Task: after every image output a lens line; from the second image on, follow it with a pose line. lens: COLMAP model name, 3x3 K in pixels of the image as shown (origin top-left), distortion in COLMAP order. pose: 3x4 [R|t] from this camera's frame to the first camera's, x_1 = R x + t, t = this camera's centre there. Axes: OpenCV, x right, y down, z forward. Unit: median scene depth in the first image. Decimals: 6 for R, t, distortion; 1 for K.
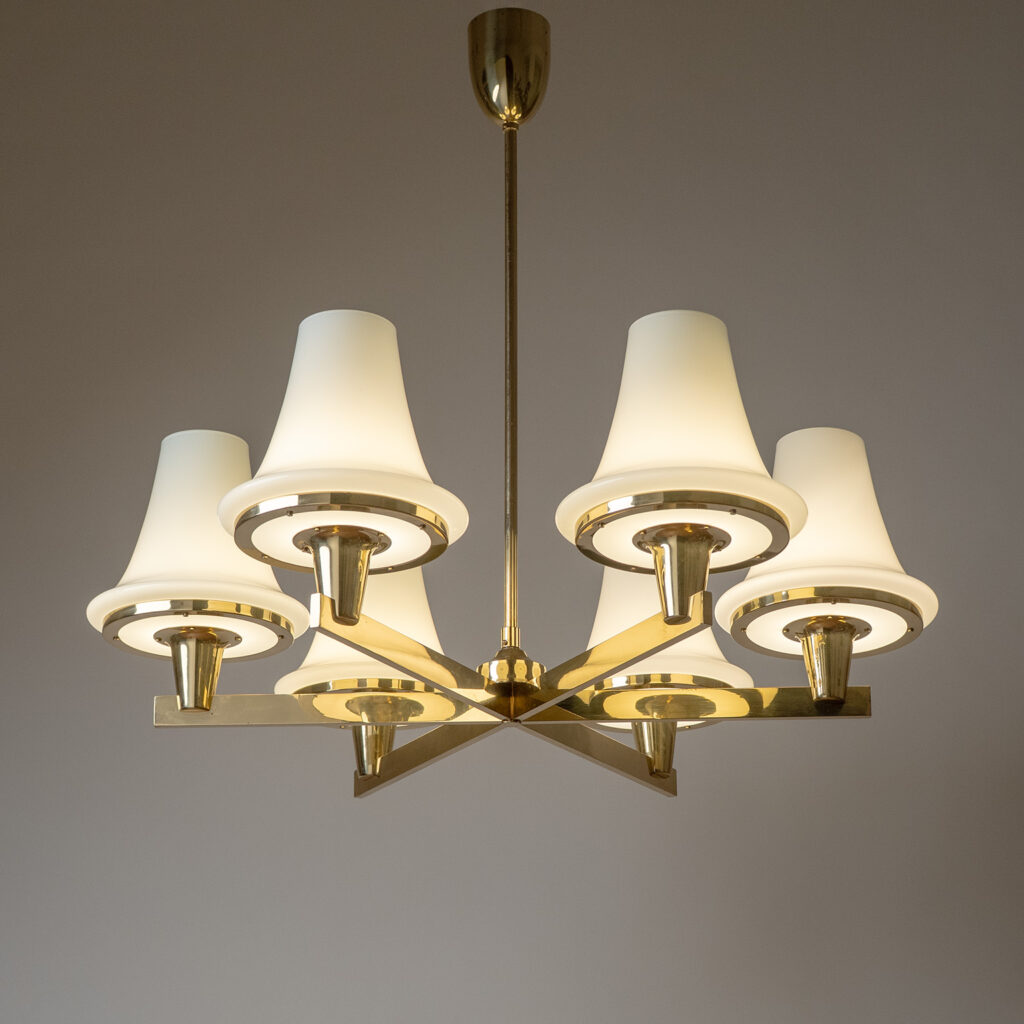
lens RADIAL K [[2592.7, 0, 512.1], [0, 2592.7, 542.4], [0, 0, 1]] dist [0.164098, 0.099800]
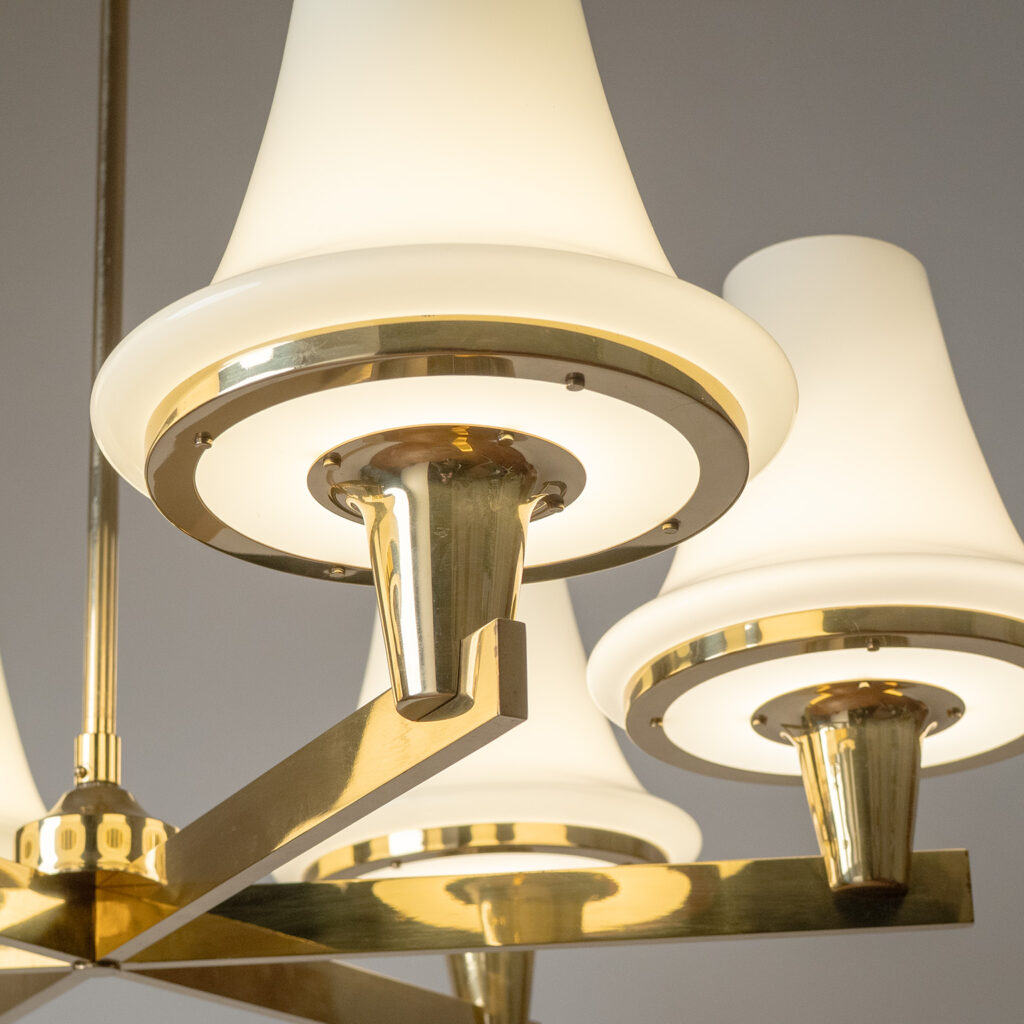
lens RADIAL K [[2697.9, 0, 472.1], [0, 2697.9, 512.2], [0, 0, 1]] dist [-0.061921, 0.082884]
pose [[0.999343, -0.033935, -0.012702, 0.066907], [0.033381, 0.998577, -0.041587, 0.017278], [0.014095, 0.041135, 0.999054, 0.574263]]
